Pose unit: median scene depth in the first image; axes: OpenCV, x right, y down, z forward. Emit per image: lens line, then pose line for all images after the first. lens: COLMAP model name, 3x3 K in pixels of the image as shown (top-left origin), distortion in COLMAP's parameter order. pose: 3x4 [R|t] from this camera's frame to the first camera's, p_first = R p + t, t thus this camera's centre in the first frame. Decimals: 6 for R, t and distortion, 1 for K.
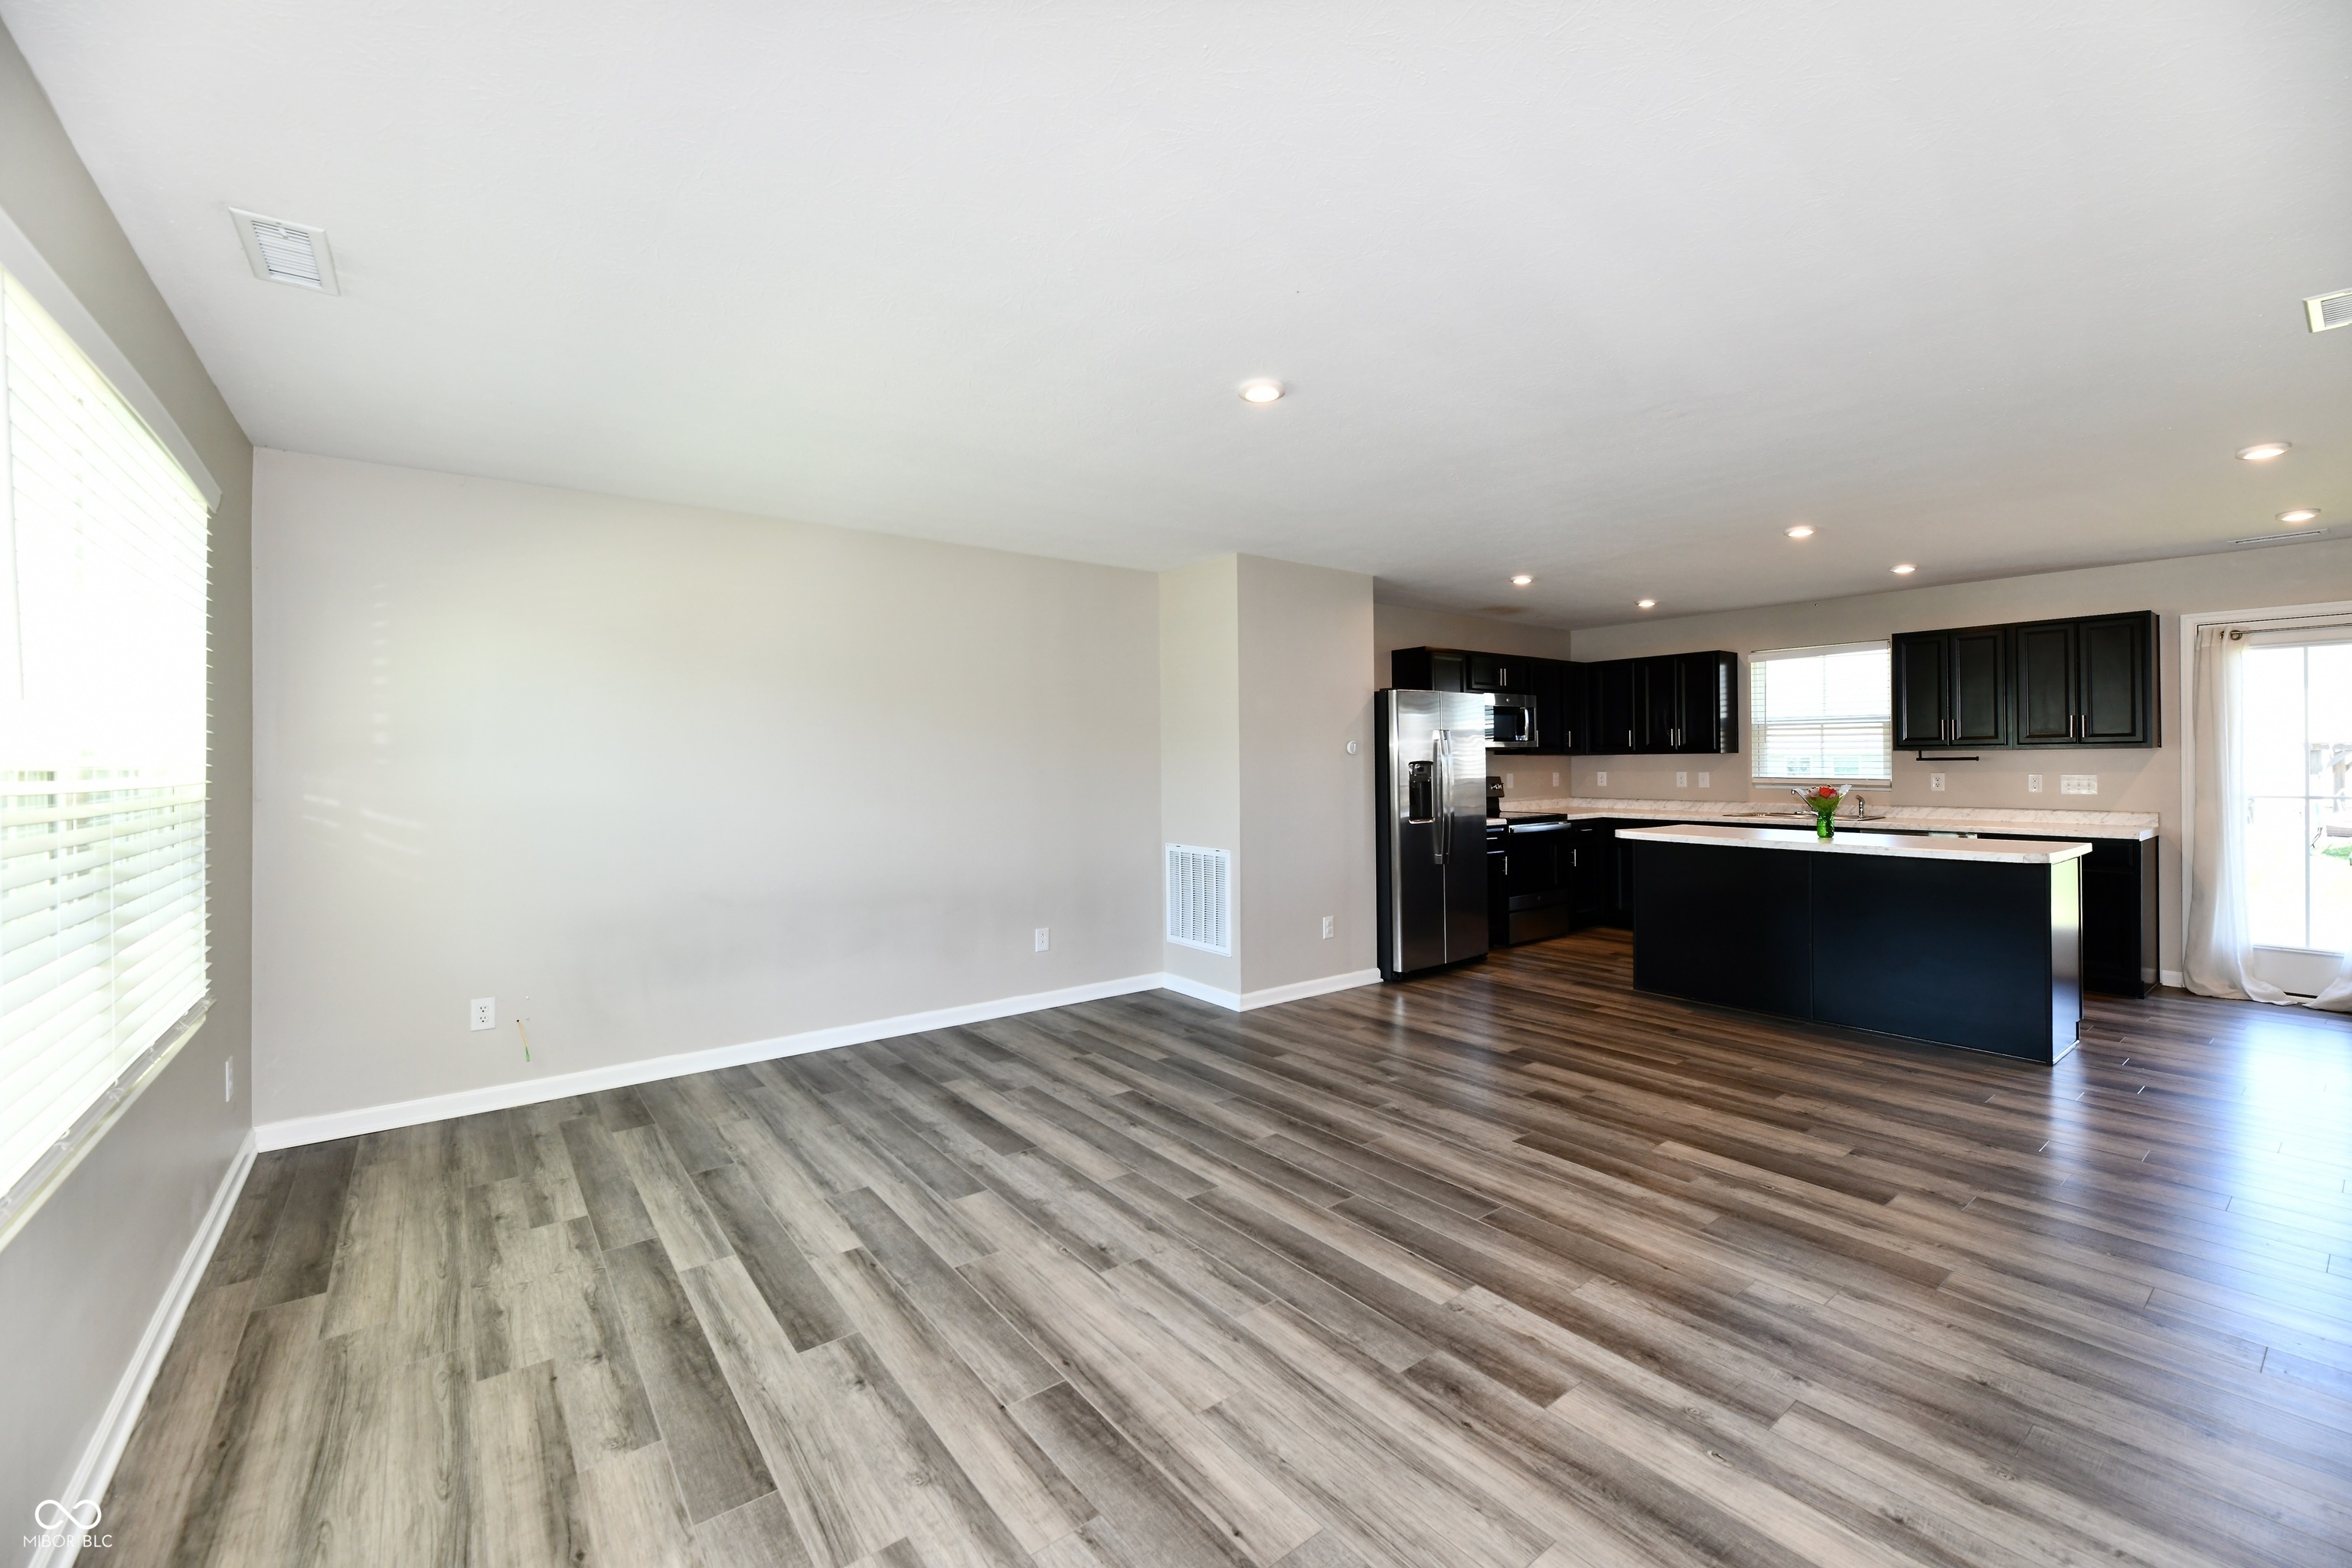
lens RADIAL K [[963.8, 0, 1189.5], [0, 963.8, 756.9], [0, 0, 1]] dist [-0.001284, -0.002592]
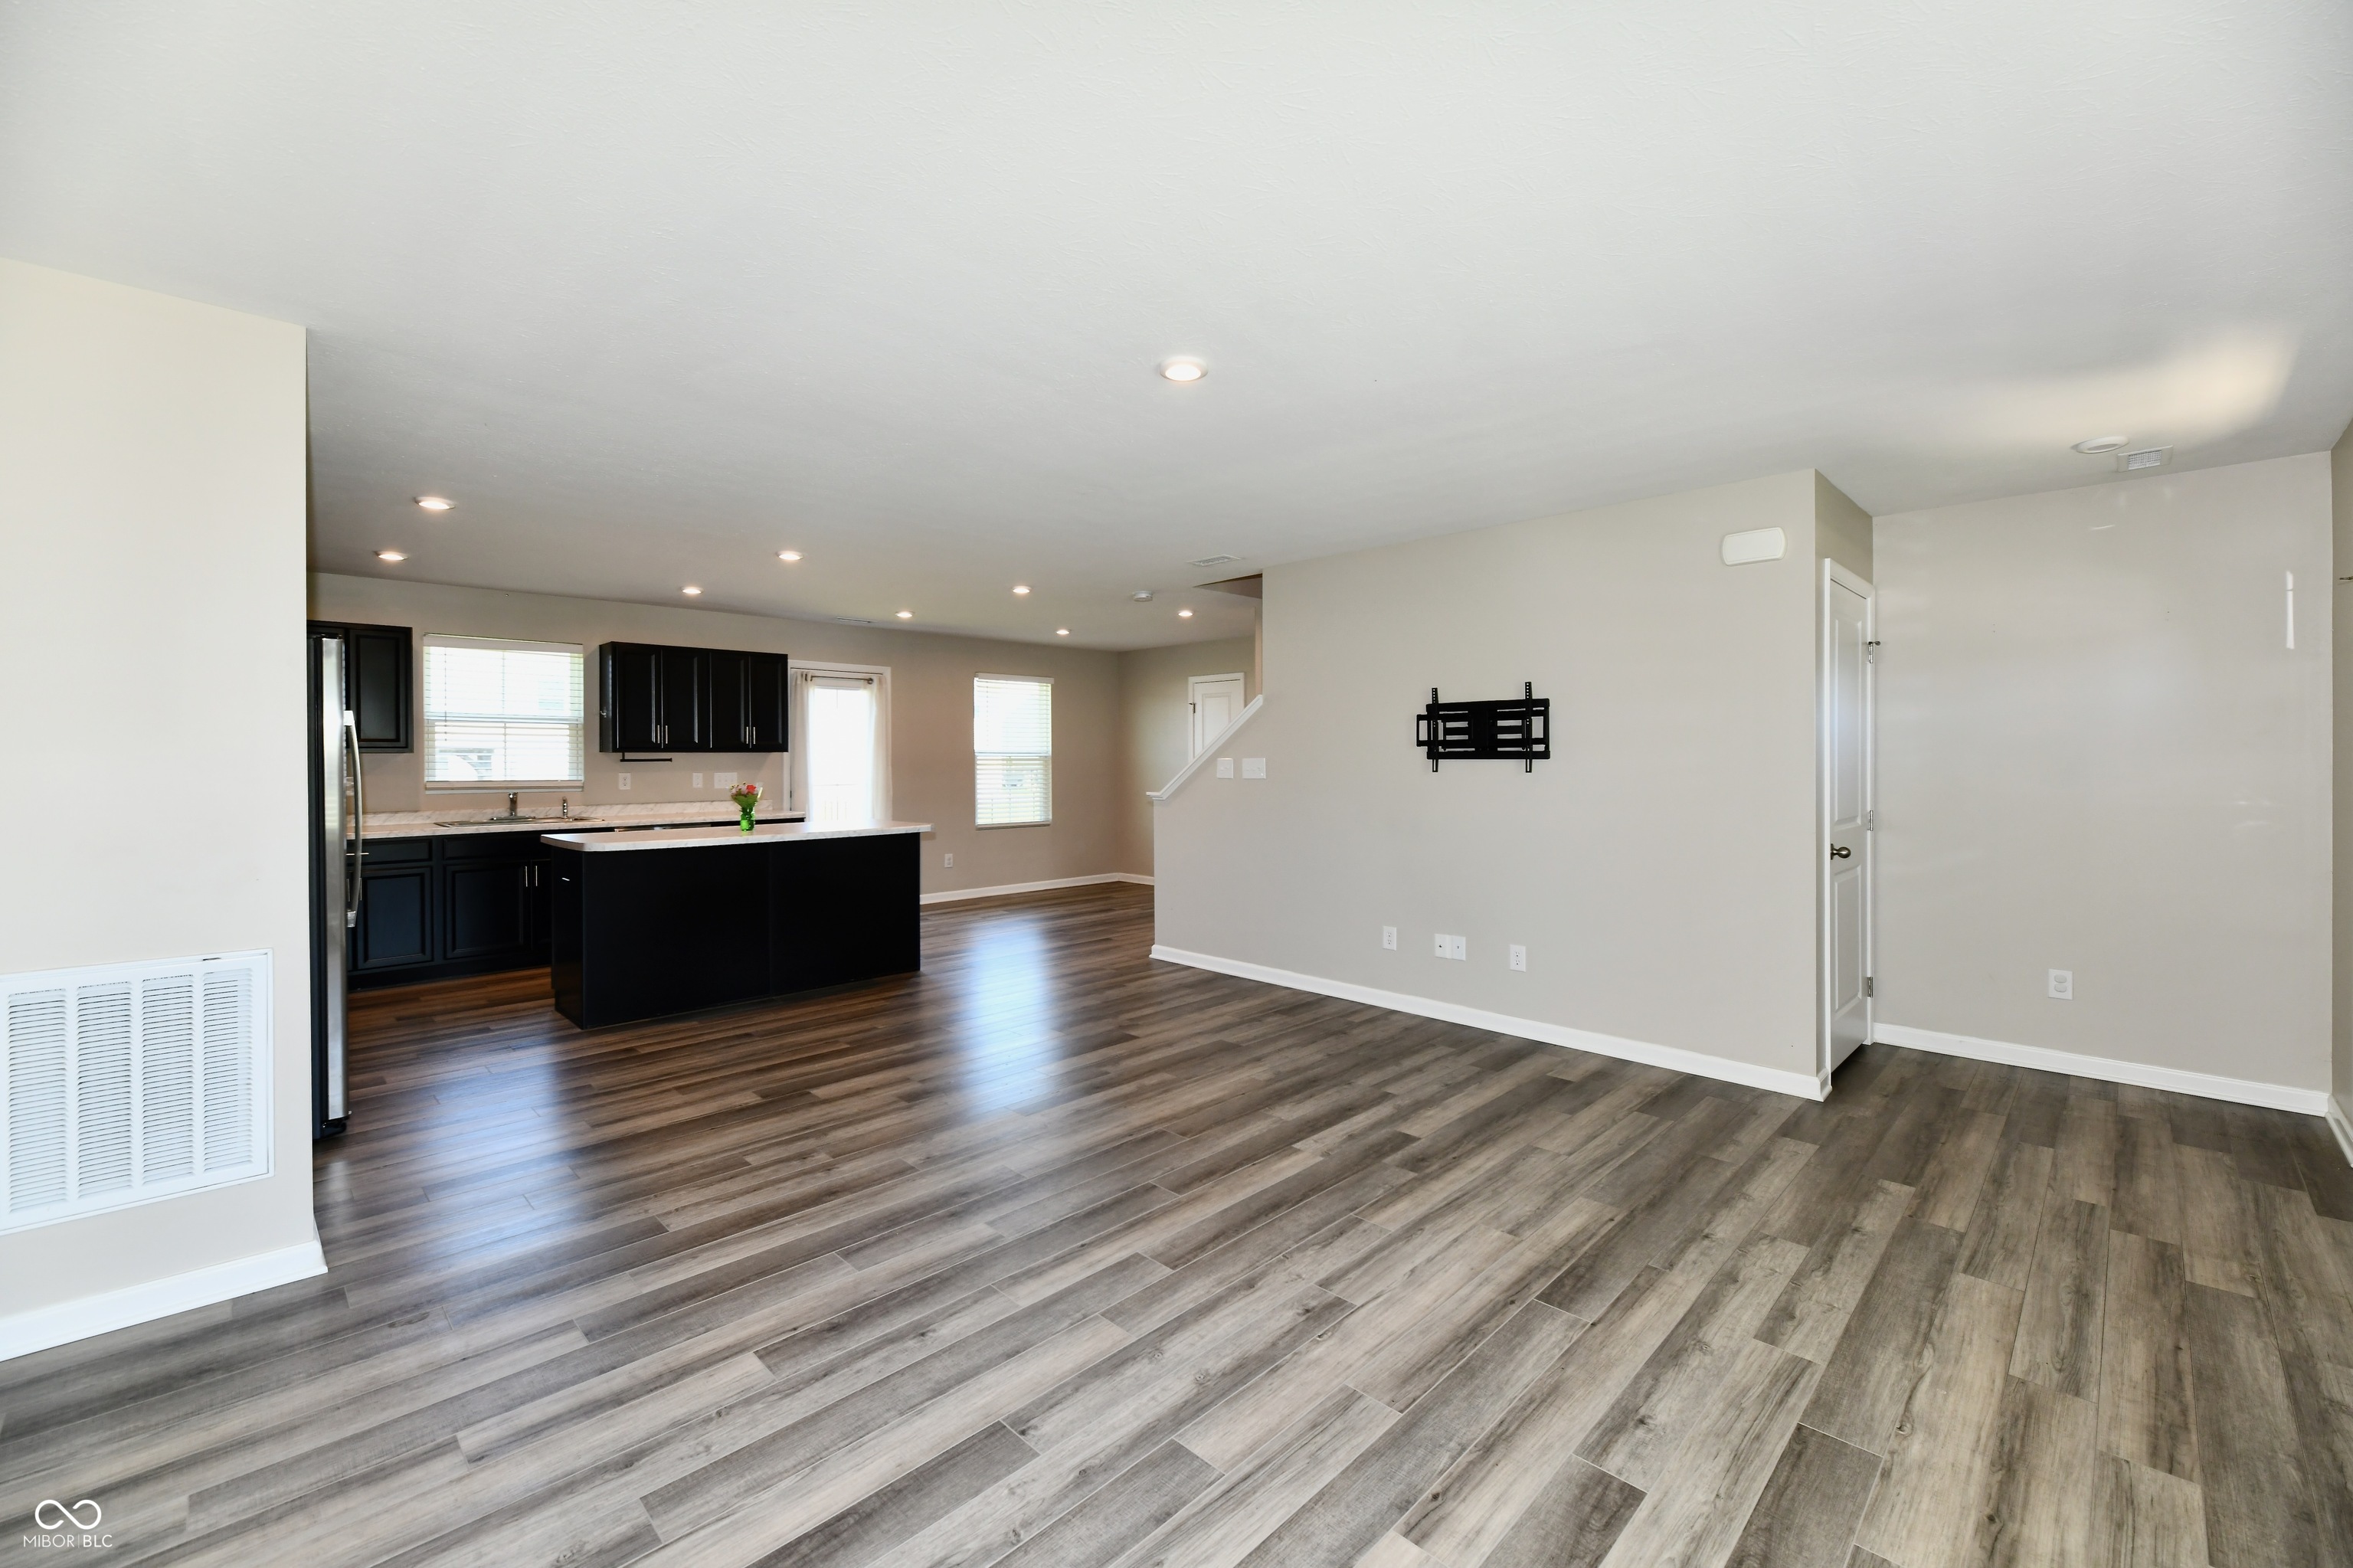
lens RADIAL K [[964.3, 0, 1191.0], [0, 964.3, 756.7], [0, 0, 1]] dist [-0.001284, -0.002592]
pose [[-0.133210, 0.007041, 0.991063, -0.663671], [-0.001550, 0.999972, -0.007313, 0.008537], [-0.991087, -0.002510, -0.133196, 0.854404]]
